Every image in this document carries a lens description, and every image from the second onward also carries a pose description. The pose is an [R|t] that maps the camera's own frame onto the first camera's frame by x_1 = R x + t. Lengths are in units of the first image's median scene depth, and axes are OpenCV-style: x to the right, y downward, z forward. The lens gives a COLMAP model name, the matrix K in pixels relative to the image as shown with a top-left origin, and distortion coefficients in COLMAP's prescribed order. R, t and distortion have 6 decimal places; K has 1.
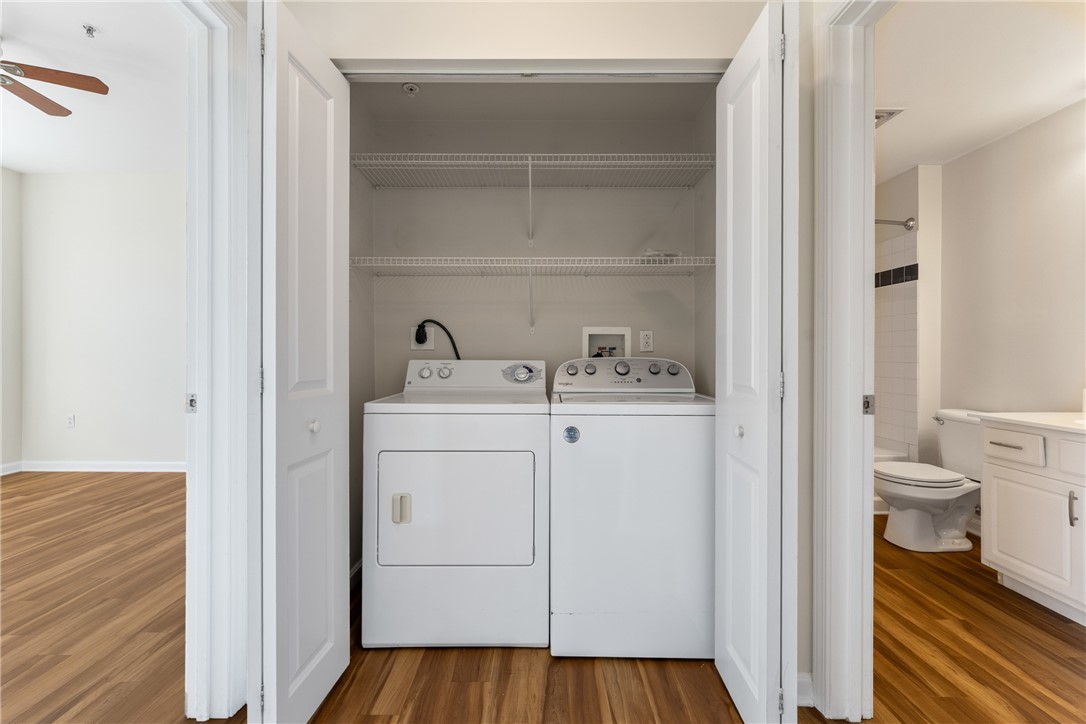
lens RADIAL K [[437.6, 0, 537.6], [0, 437.6, 355.0], [0, 0, 1]] dist [-0.001444, -0.000958]
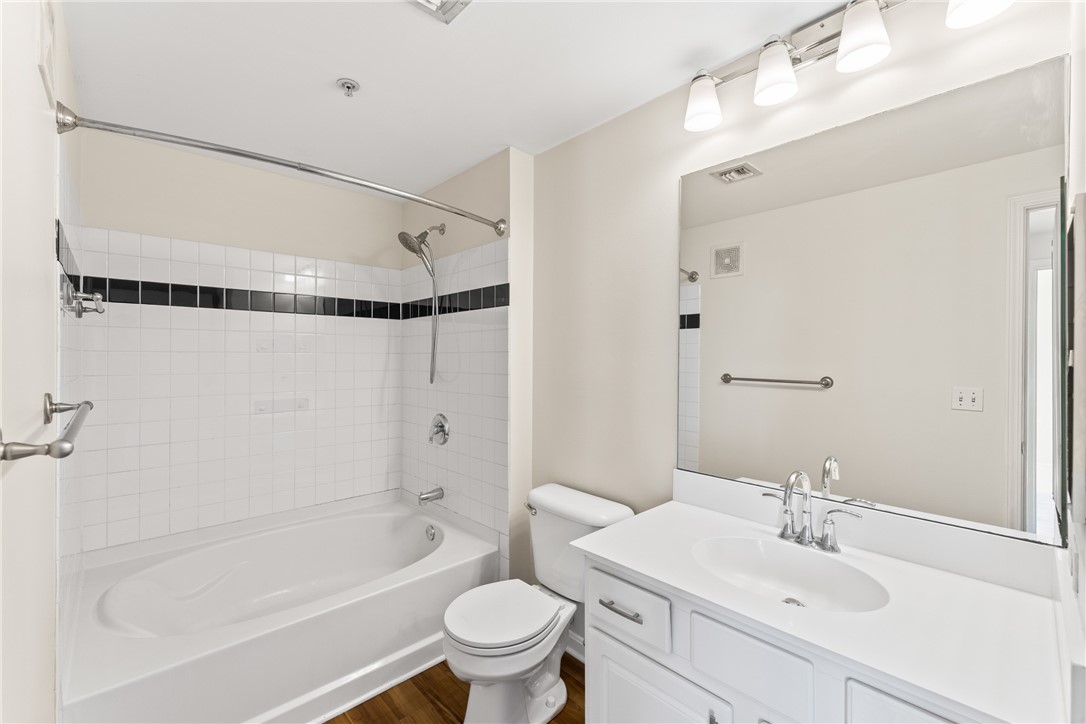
lens RADIAL K [[457.8, 0, 531.8], [0, 457.8, 356.4], [0, 0, 1]] dist [-0.000853, -0.000330]
pose [[0.724490, 0.002472, 0.689280, 0.385202], [-0.001274, 0.999997, -0.002247, -0.089116], [-0.689284, 0.000750, 0.724491, 0.435994]]
